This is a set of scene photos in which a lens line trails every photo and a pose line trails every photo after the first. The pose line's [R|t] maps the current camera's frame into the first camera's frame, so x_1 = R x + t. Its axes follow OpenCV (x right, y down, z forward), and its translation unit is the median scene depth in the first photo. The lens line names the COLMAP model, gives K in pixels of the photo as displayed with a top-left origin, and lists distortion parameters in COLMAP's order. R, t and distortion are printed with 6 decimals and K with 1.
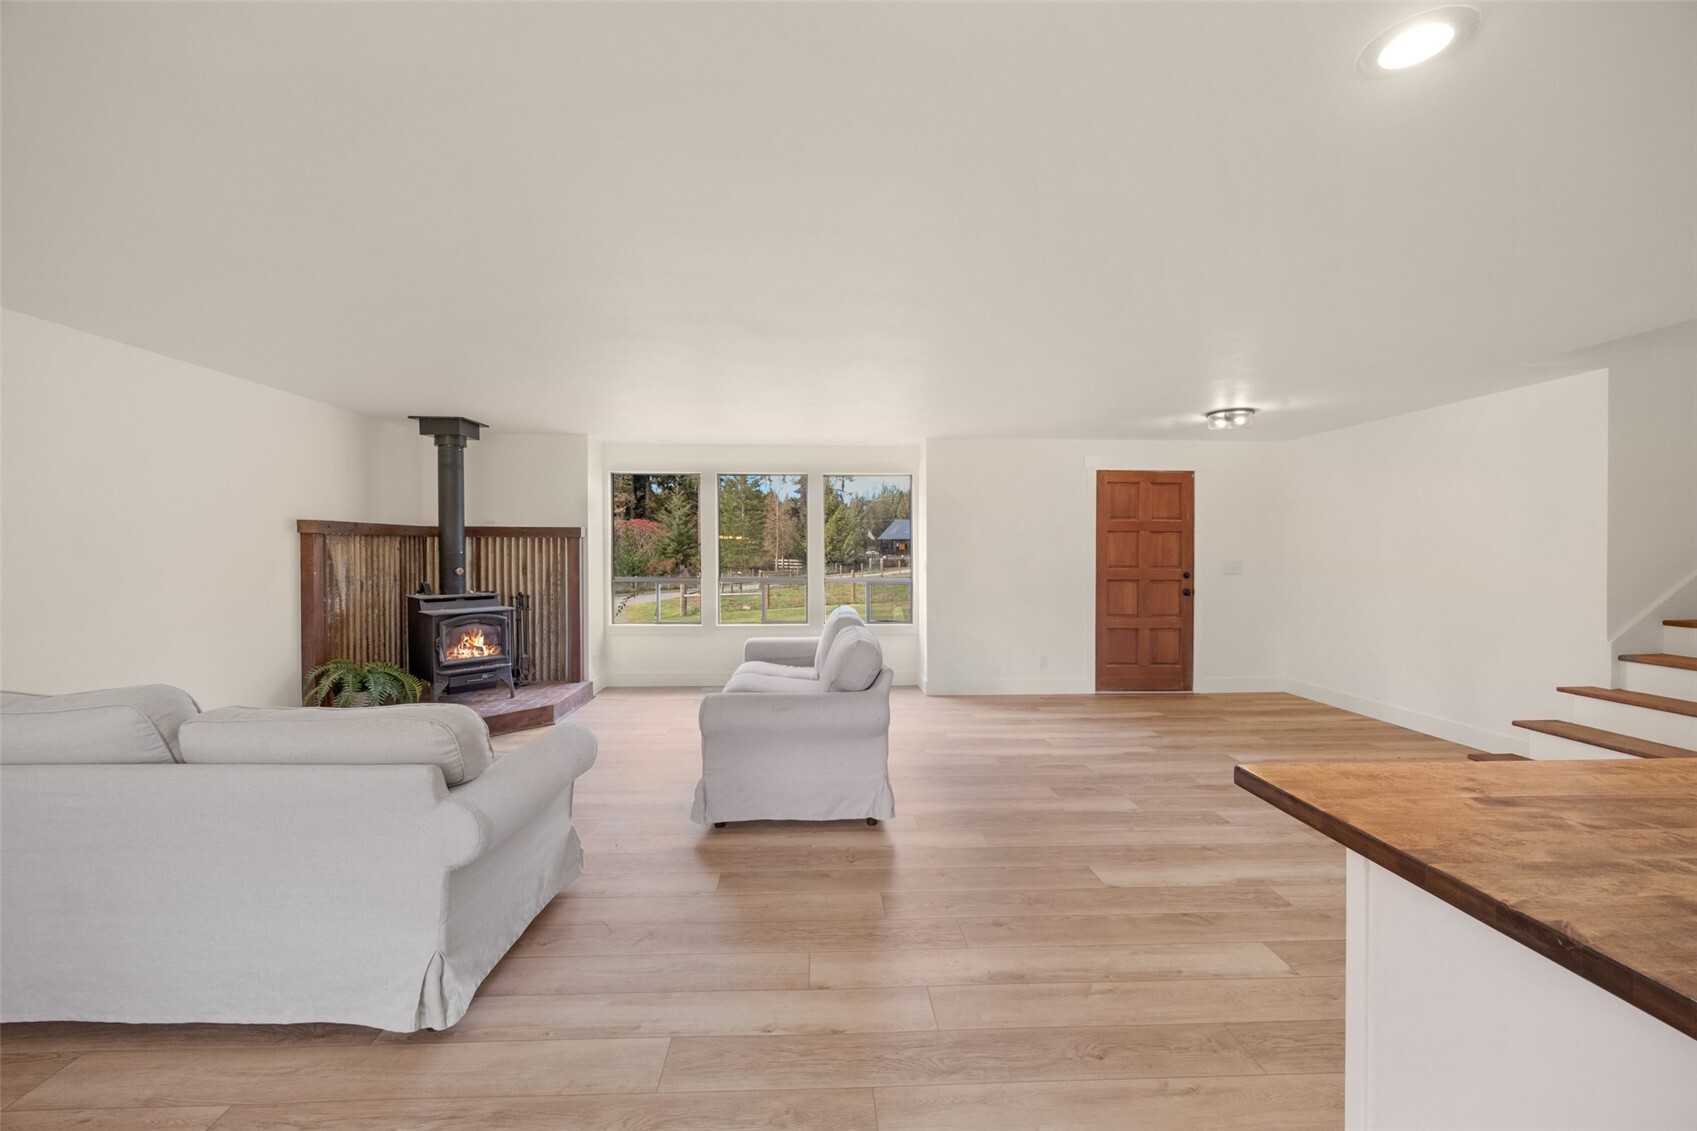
lens RADIAL K [[644.5, 0, 835.9], [0, 644.5, 552.5], [0, 0, 1]] dist [-0.000965, -0.000054]
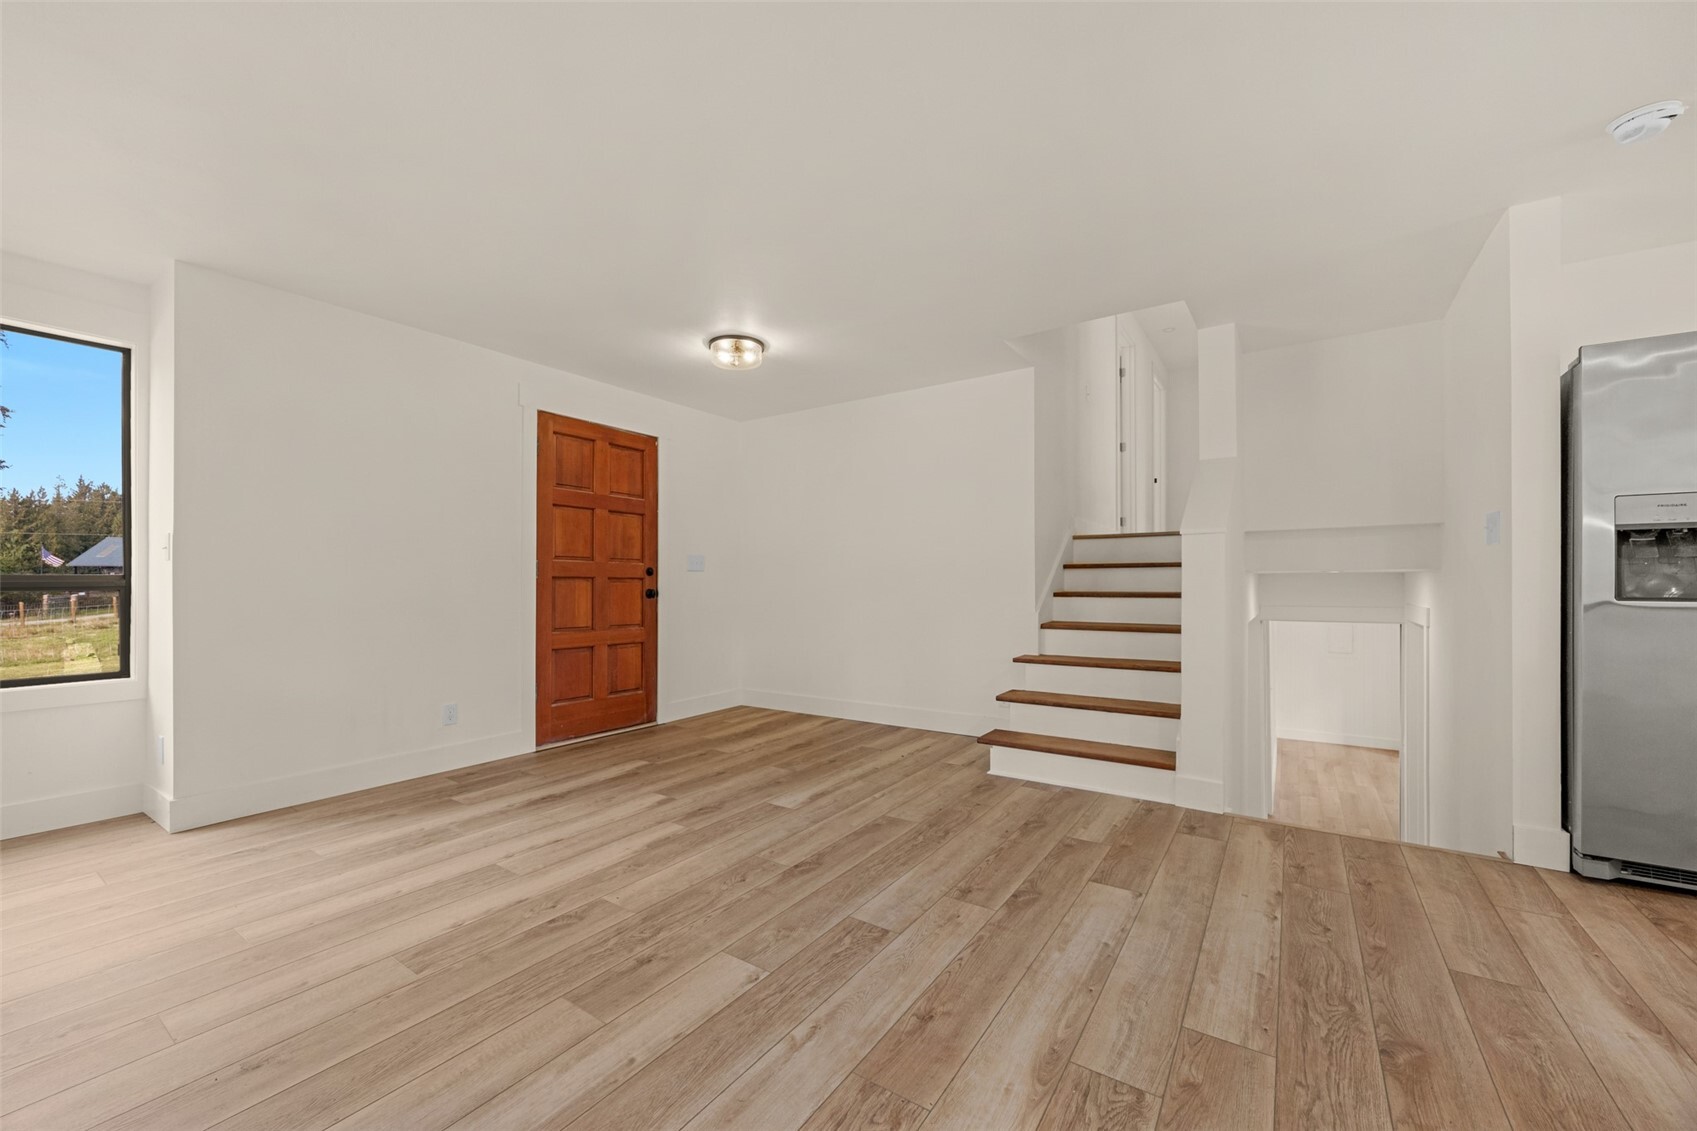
lens RADIAL K [[668.7, 0, 848.0], [0, 668.7, 575.5], [0, 0, 1]] dist [-0.003975, -0.000071]
pose [[0.597504, 0.004149, 0.801855, 0.058554], [0.007151, 0.999919, -0.010503, 0.060527], [-0.801834, 0.012009, 0.597426, 0.408348]]
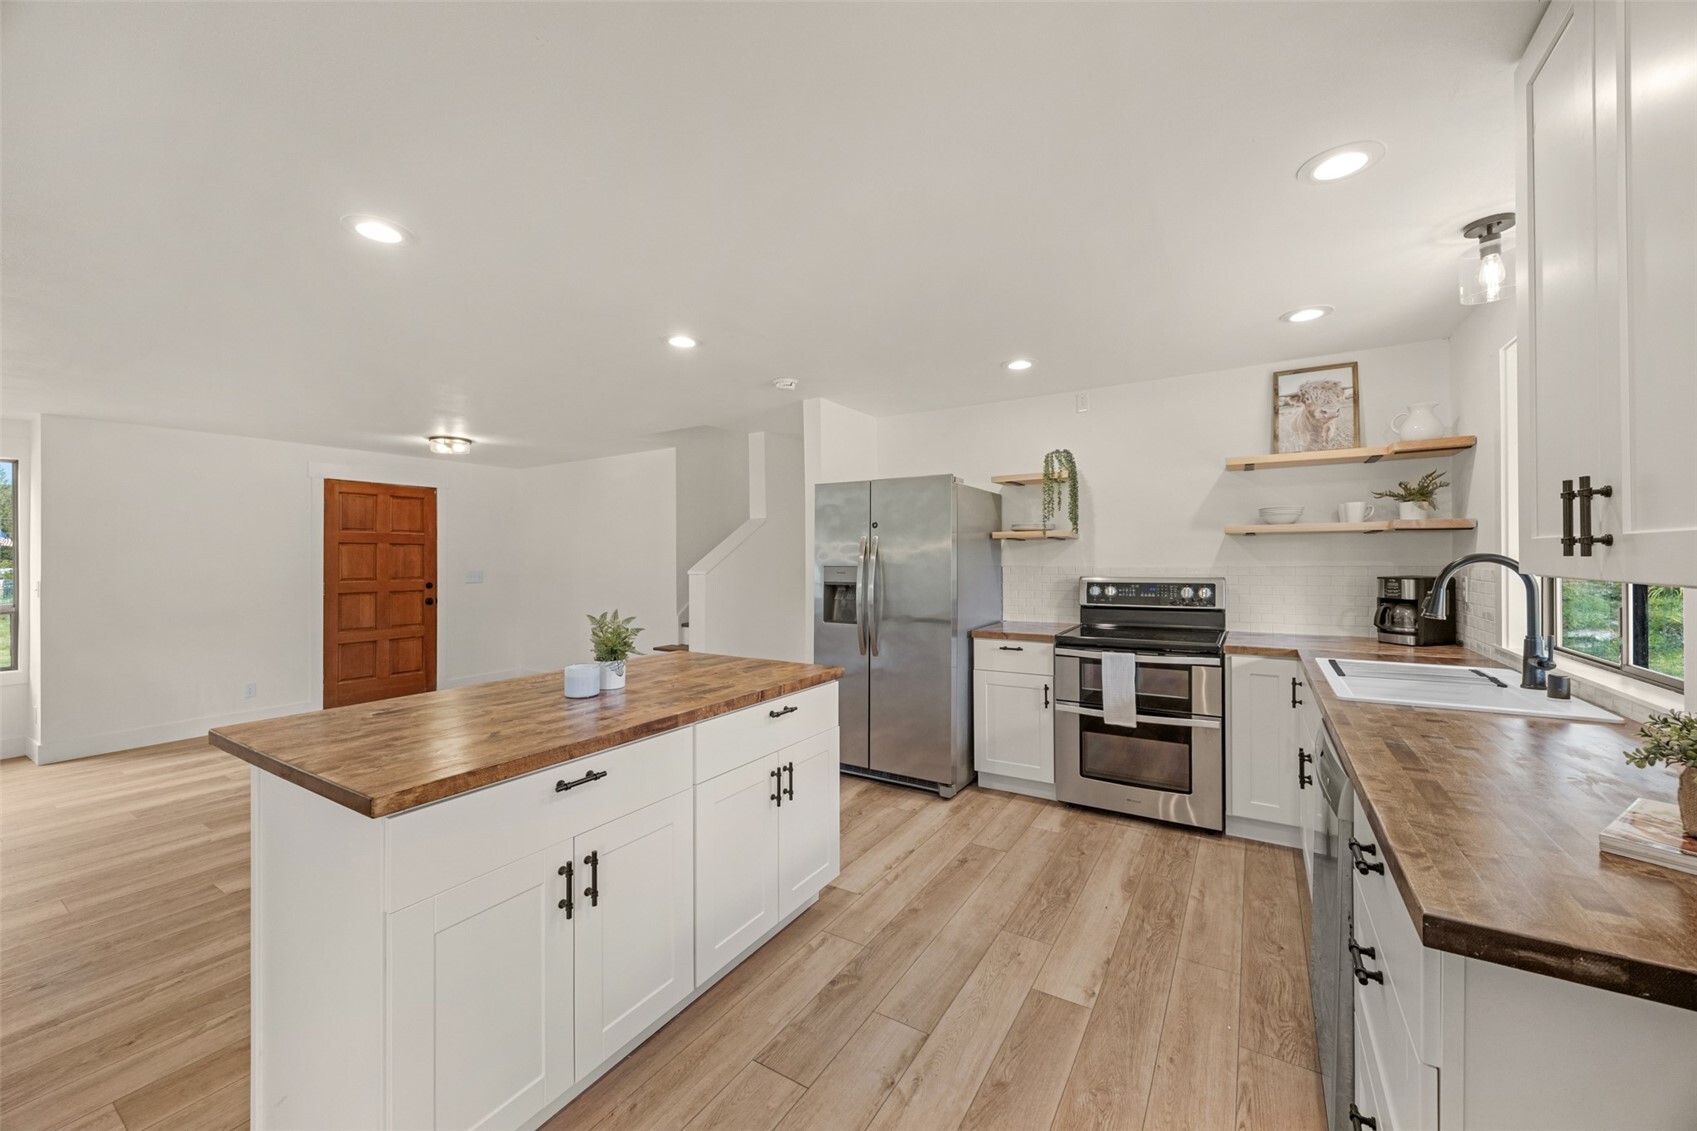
lens RADIAL K [[644.5, 0, 835.9], [0, 644.5, 552.5], [0, 0, 1]] dist [-0.000965, -0.000054]
pose [[0.568741, 0.001193, 0.822516, 0.064213], [0.013062, 0.999860, -0.010482, 0.001276], [-0.822413, 0.016705, 0.568646, -0.184879]]
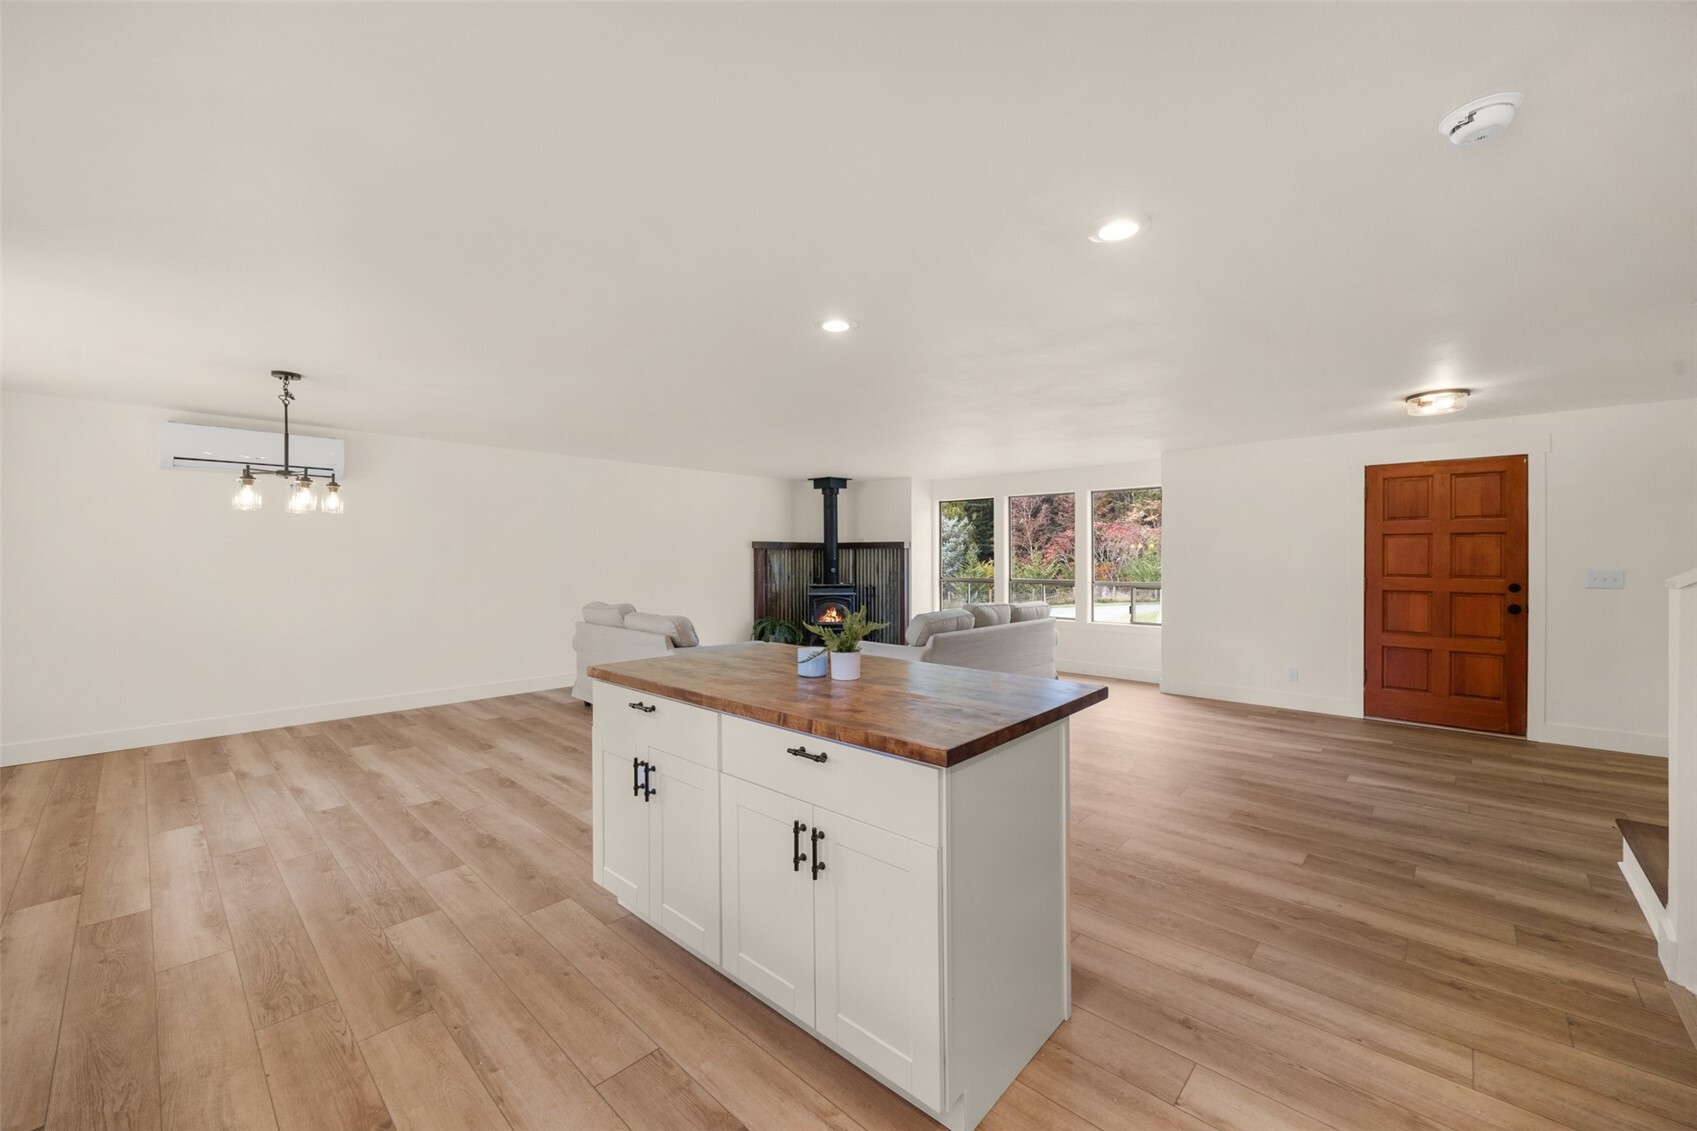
lens RADIAL K [[651.9, 0, 878.3], [0, 651.9, 553.7], [0, 0, 1]] dist [0.000581, 0.000137]
pose [[0.731375, -0.005701, -0.681952, 0.628679], [-0.001565, 0.999948, -0.010037, 0.003476], [0.681974, 0.008408, 0.731328, -0.130525]]
